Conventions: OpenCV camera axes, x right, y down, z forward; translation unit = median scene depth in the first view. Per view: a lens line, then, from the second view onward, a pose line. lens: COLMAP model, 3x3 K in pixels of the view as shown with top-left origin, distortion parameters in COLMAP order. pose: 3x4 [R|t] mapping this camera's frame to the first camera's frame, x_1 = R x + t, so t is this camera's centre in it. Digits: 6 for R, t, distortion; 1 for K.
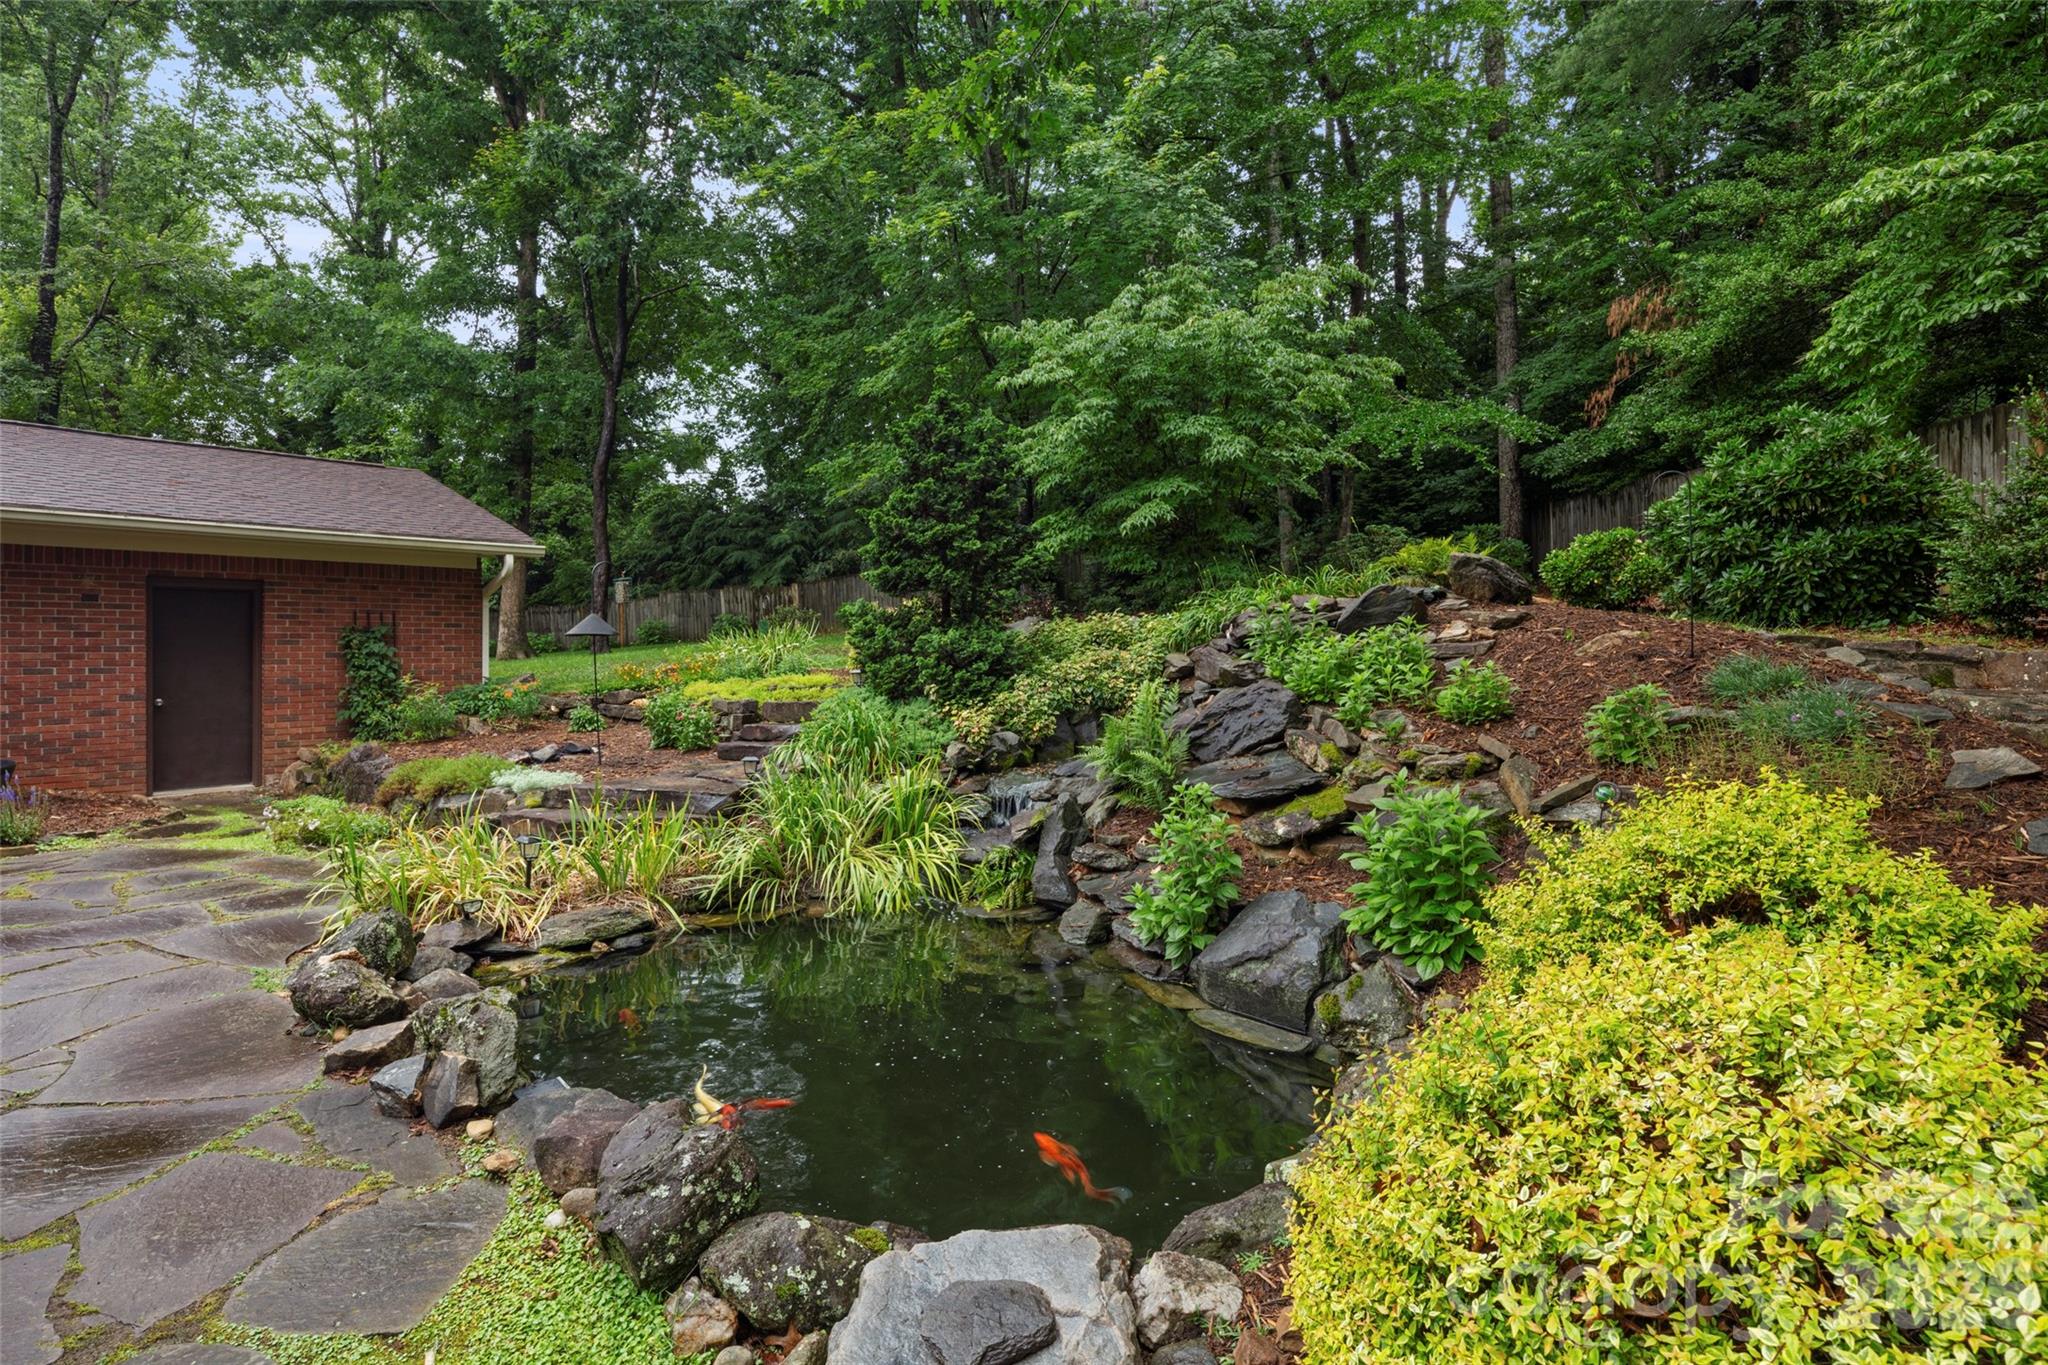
lens RADIAL K [[1017.3, 0, 1055.3], [0, 1017.3, 643.4], [0, 0, 1]] dist [-0.000518, -0.000923]
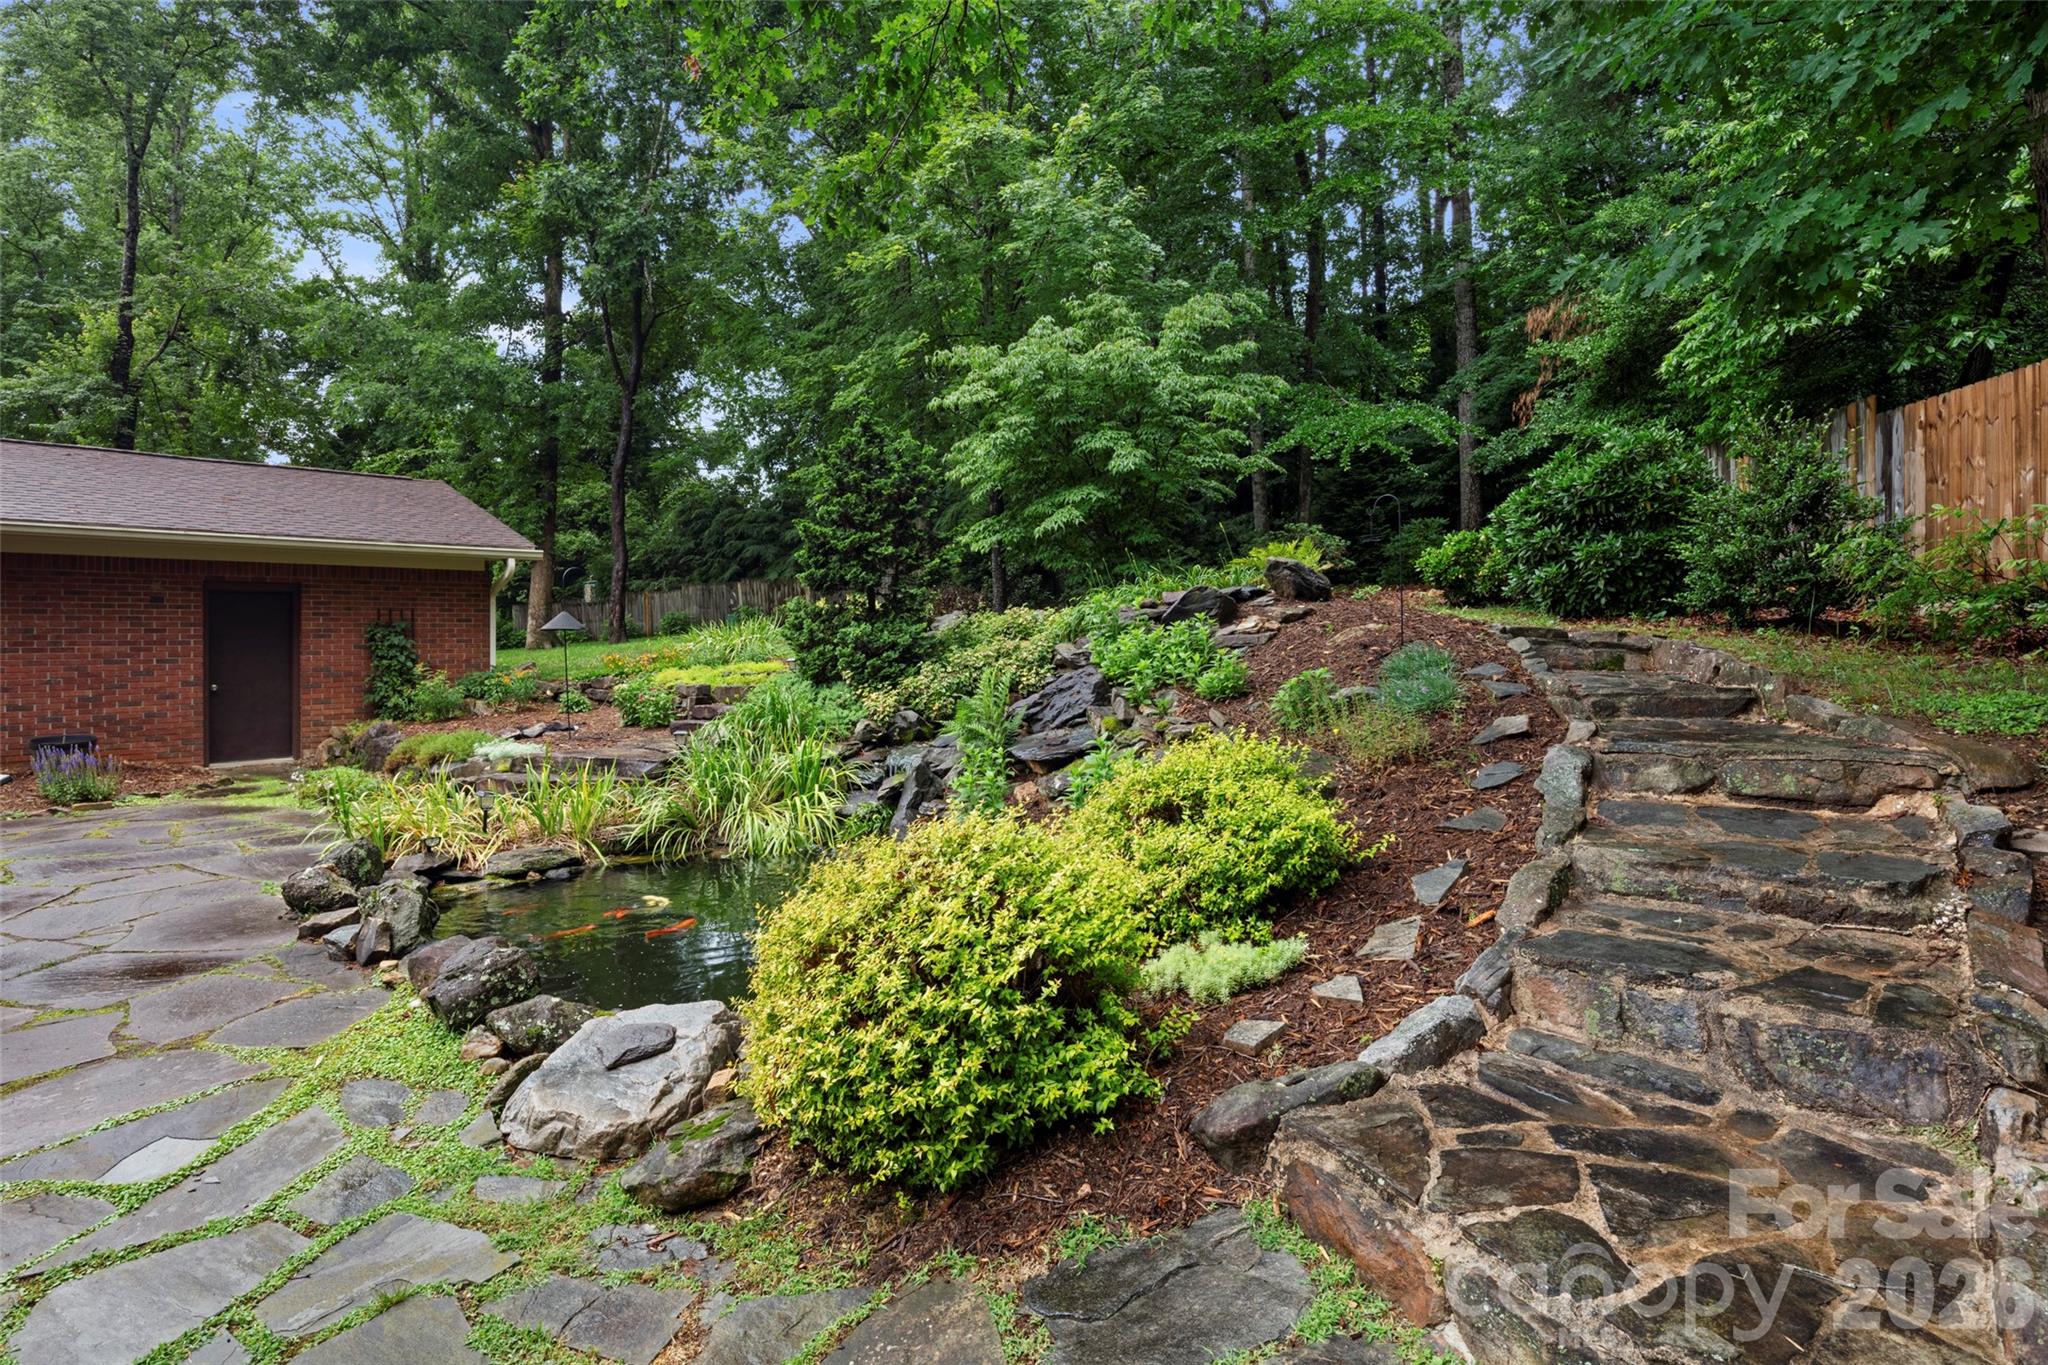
lens RADIAL K [[1004.2, 0, 1039.6], [0, 1004.2, 630.1], [0, 0, 1]] dist [-0.000236, -0.000843]
pose [[0.998996, -0.004485, -0.044566, 0.123594], [0.004440, 0.999990, -0.001112, -0.003263], [0.044571, 0.000913, 0.999006, -0.117437]]
